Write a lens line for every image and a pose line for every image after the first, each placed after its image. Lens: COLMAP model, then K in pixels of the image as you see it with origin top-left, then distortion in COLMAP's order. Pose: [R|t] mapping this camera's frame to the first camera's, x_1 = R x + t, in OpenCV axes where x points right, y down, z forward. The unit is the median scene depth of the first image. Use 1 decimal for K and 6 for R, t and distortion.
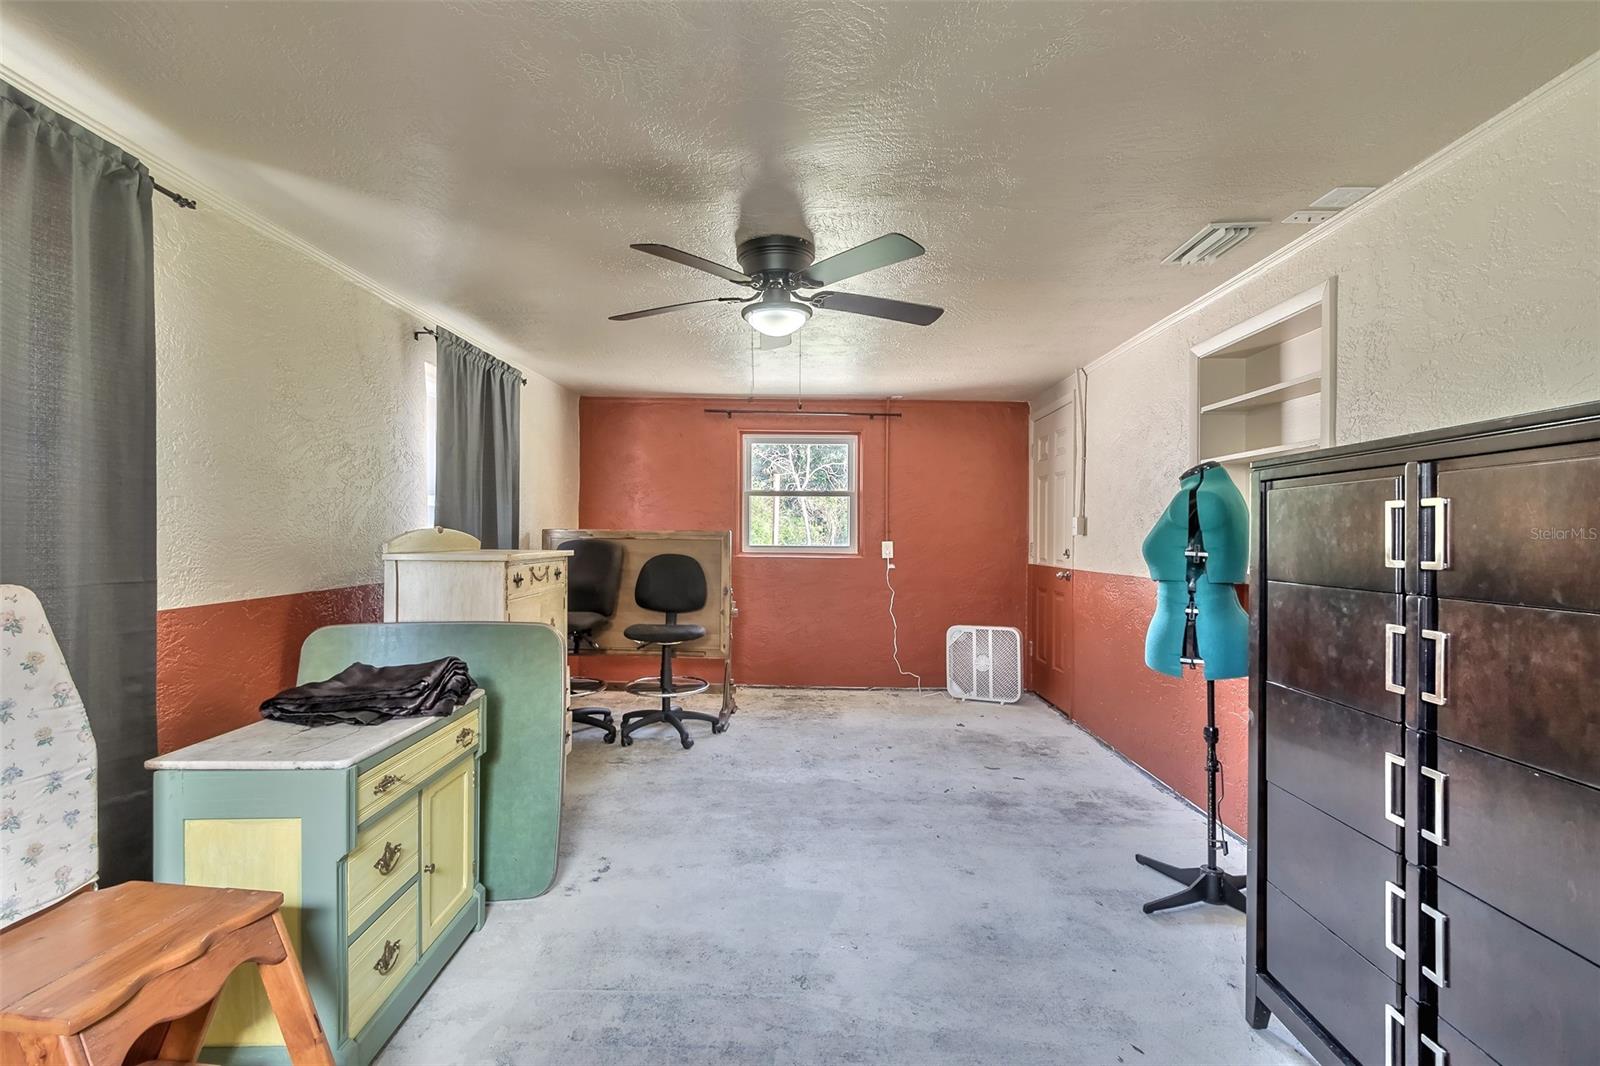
lens RADIAL K [[720.4, 0, 777.2], [0, 720.4, 533.7], [0, 0, 1]] dist [0.005940, 0.000272]
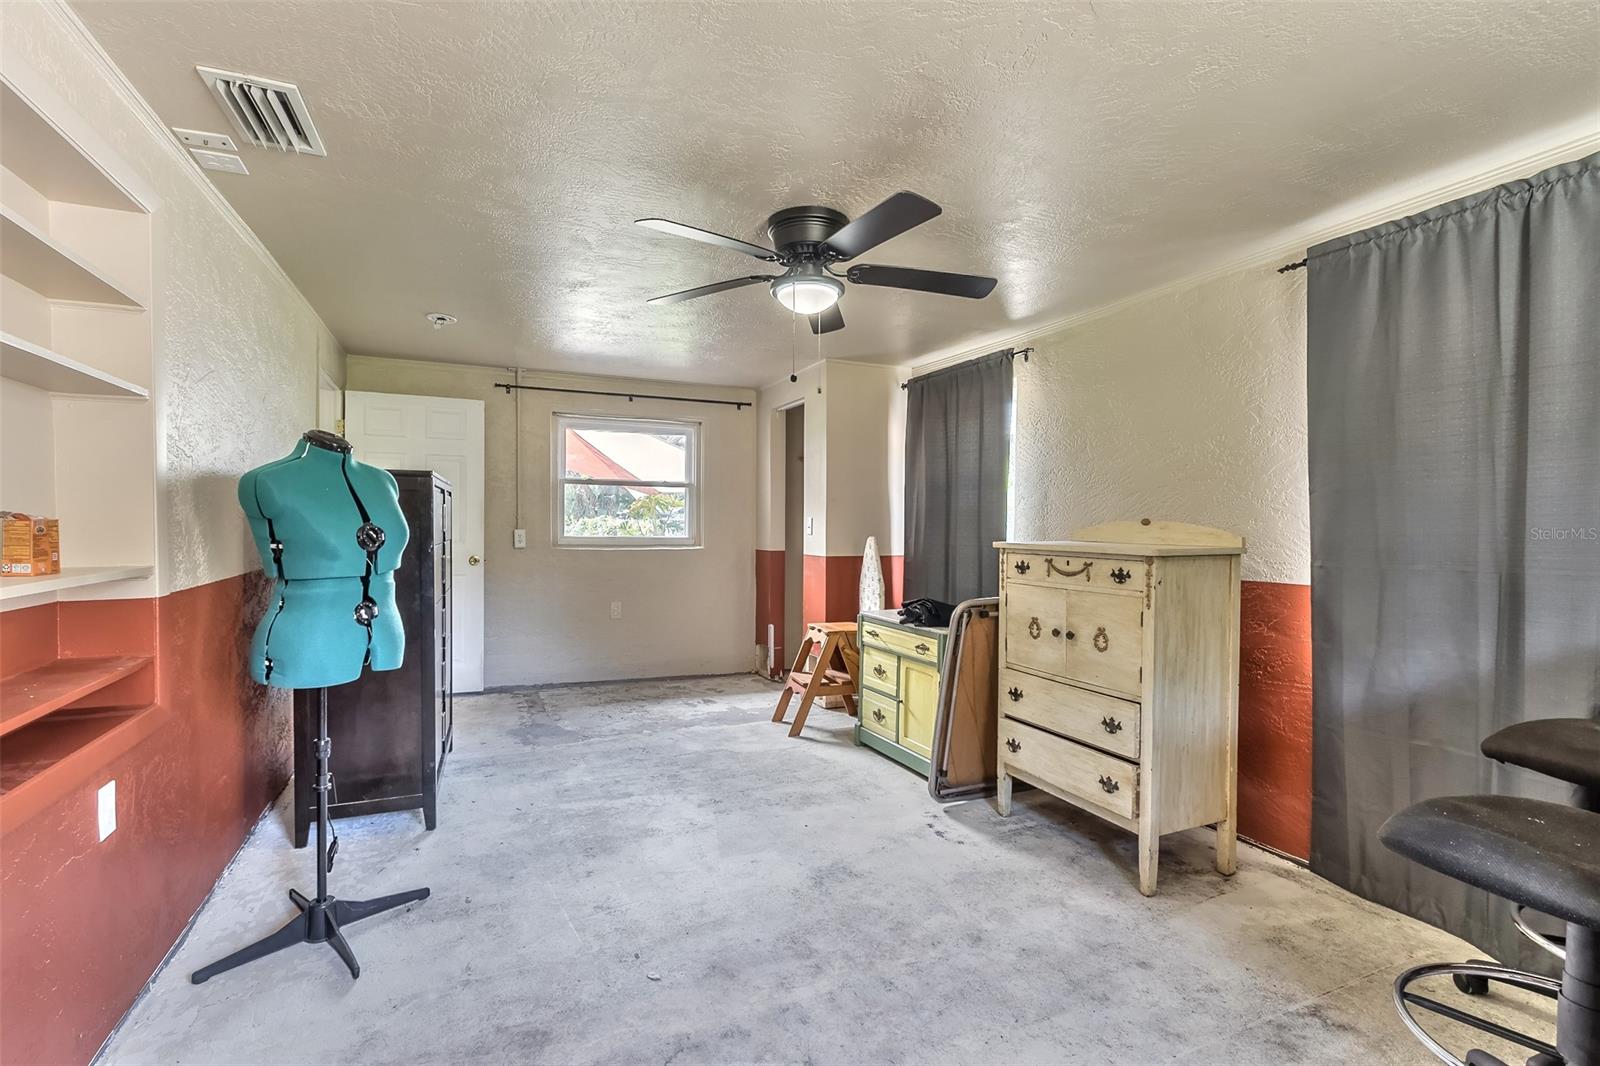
lens RADIAL K [[720.4, 0, 777.2], [0, 720.4, 533.7], [0, 0, 1]] dist [0.005940, 0.000272]
pose [[-0.906127, -0.000903, -0.423005, 0.430542], [-0.009111, 0.999807, 0.017384, -0.001059], [0.422908, 0.019606, -0.905960, 1.828692]]
